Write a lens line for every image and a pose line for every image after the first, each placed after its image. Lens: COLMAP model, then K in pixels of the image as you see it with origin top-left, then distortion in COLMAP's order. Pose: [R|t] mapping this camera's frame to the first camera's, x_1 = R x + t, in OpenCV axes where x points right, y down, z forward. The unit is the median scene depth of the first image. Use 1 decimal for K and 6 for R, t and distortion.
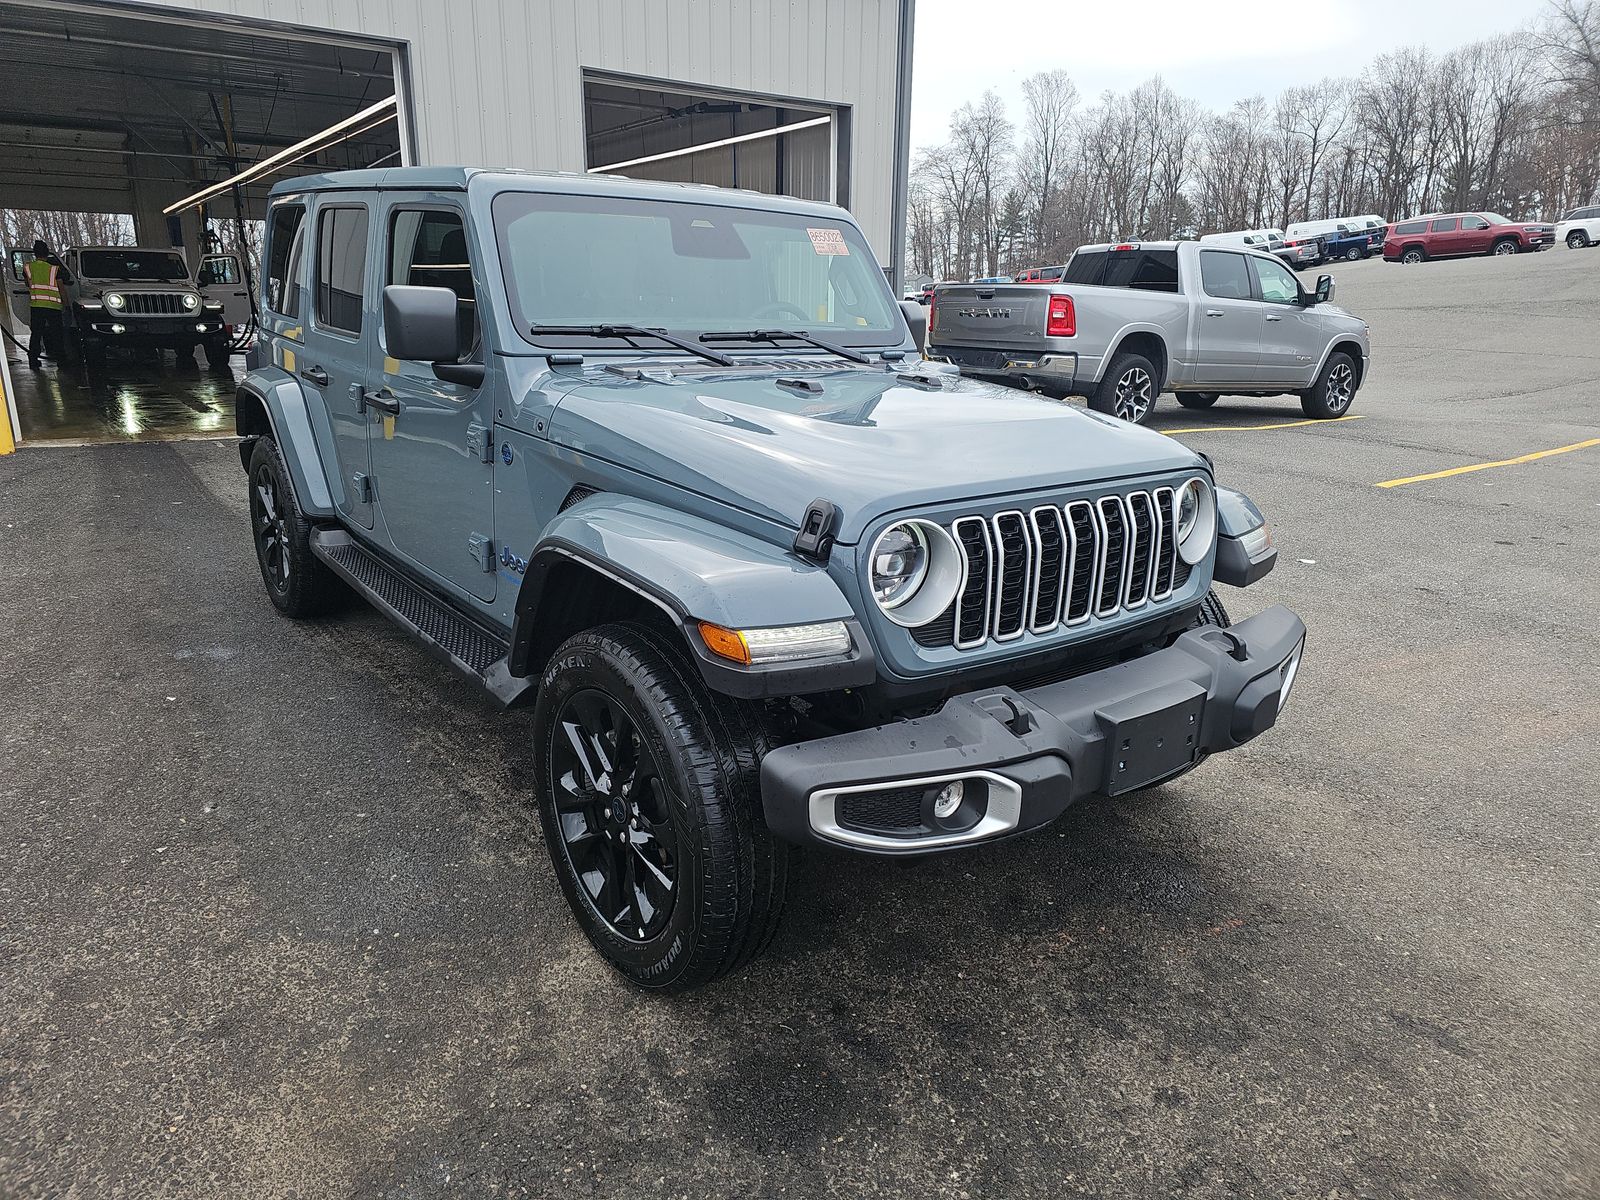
lens RADIAL K [[1075.1, 0, 796.1], [0, 1075.1, 595.2], [0, 0, 1]] dist [0.059580, -0.054431]
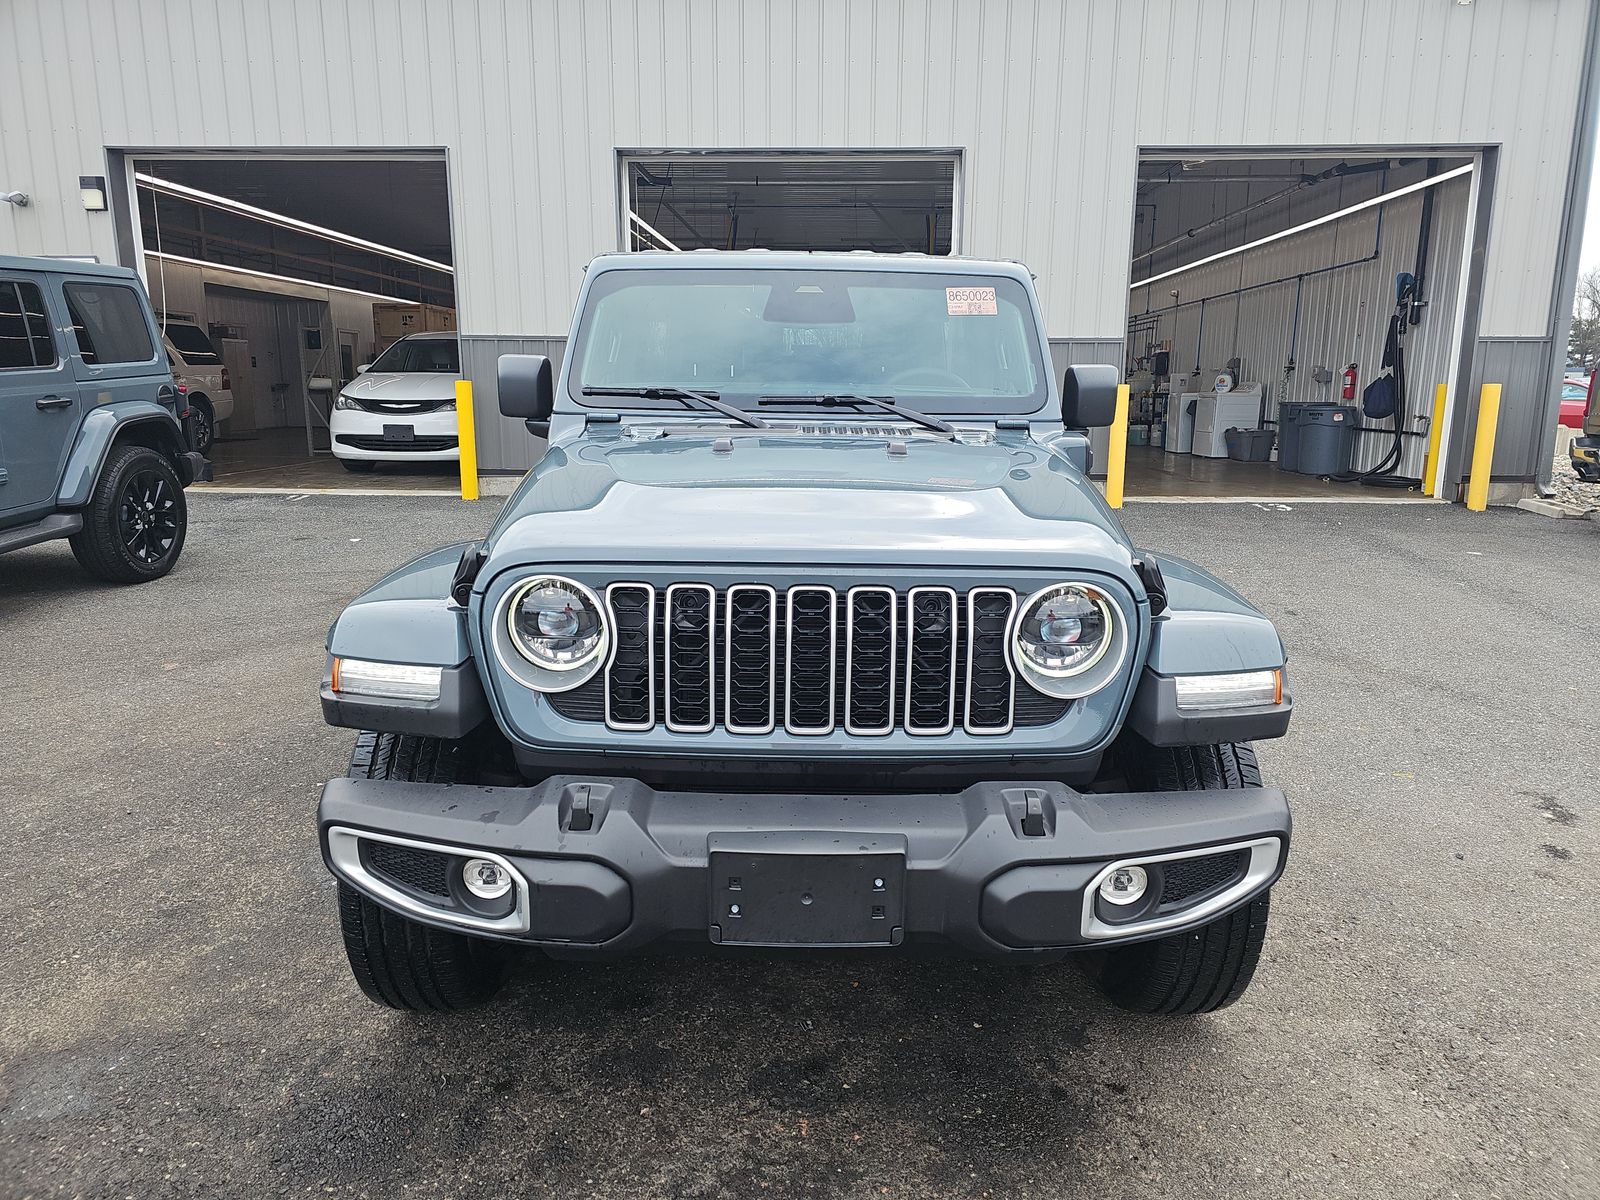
lens RADIAL K [[1075.1, 0, 796.1], [0, 1075.1, 595.2], [0, 0, 1]] dist [0.059580, -0.054431]
pose [[0.788866, 0.112506, -0.604180, 0.649097], [-0.160107, 0.986775, -0.025299, -0.049451], [0.593344, 0.116692, 0.796446, 0.291509]]
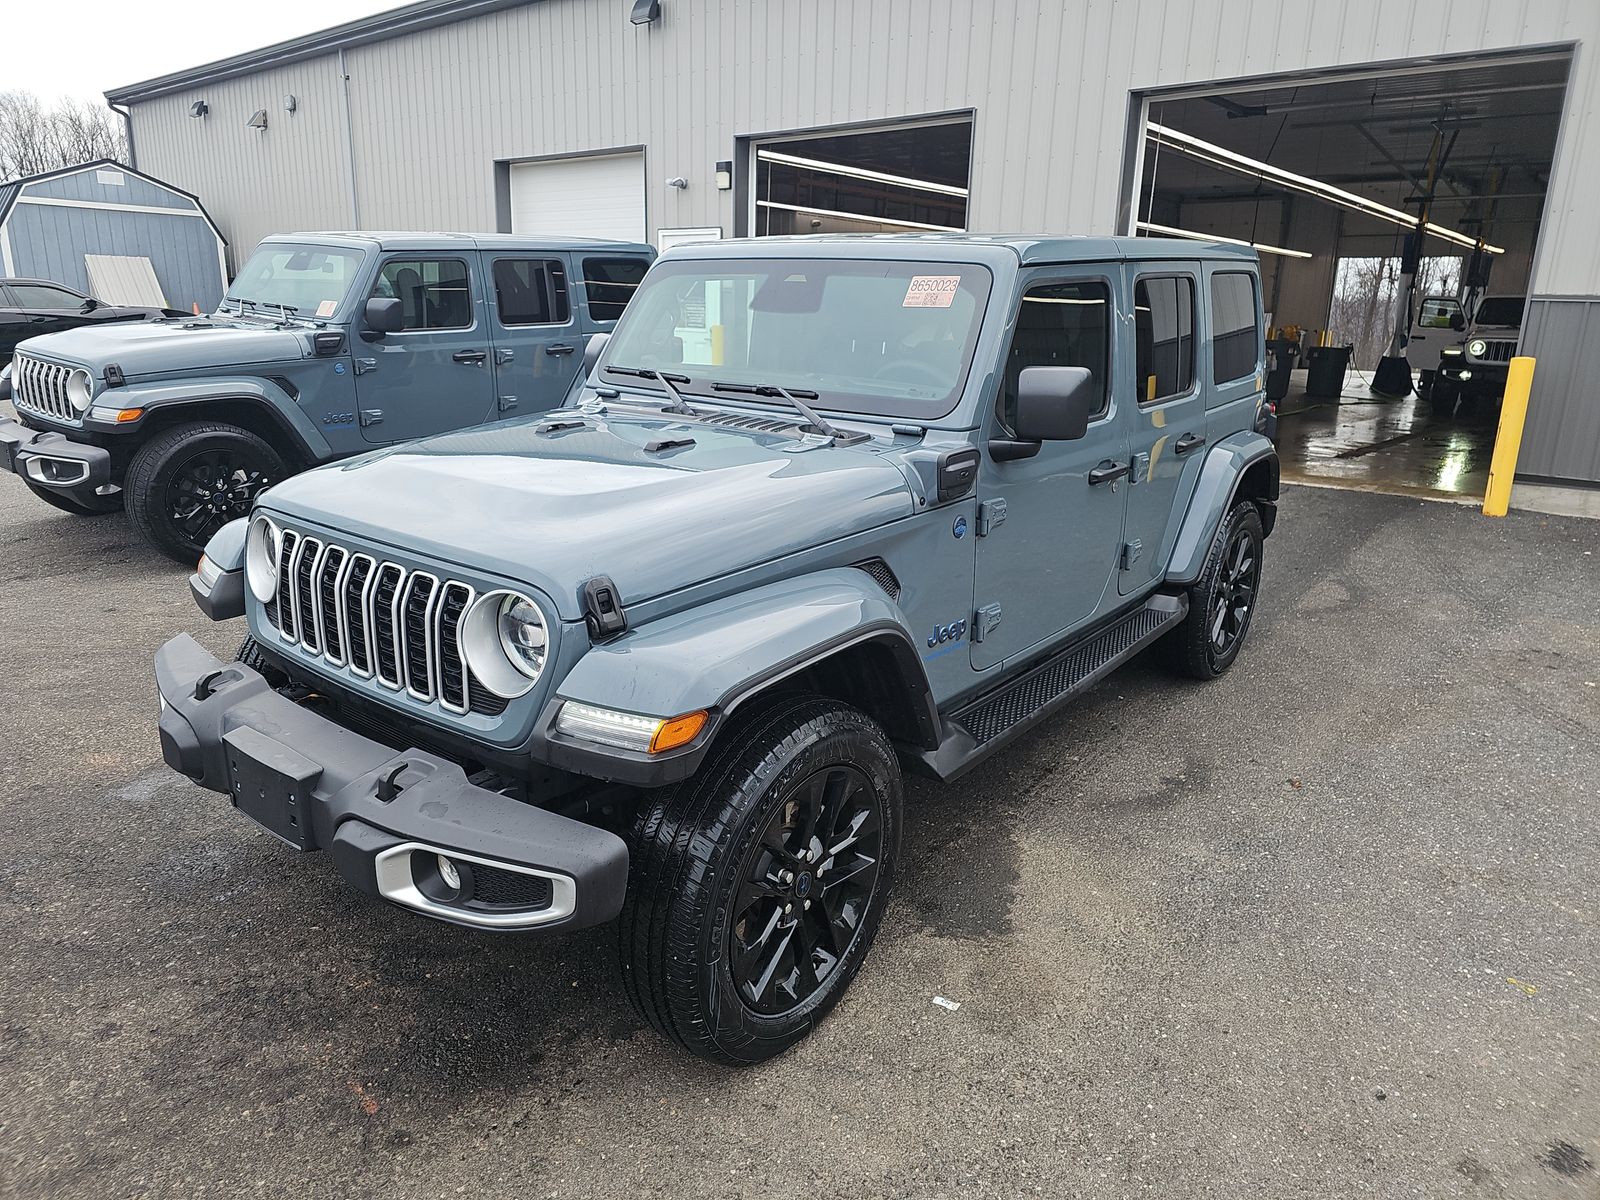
lens RADIAL K [[1075.1, 0, 796.1], [0, 1075.1, 595.2], [0, 0, 1]] dist [0.059580, -0.054431]
pose [[0.221258, 0.247339, -0.943328, 1.123099], [-0.283028, 0.941956, 0.180594, -0.296949], [0.933242, 0.227030, 0.278419, 0.948875]]
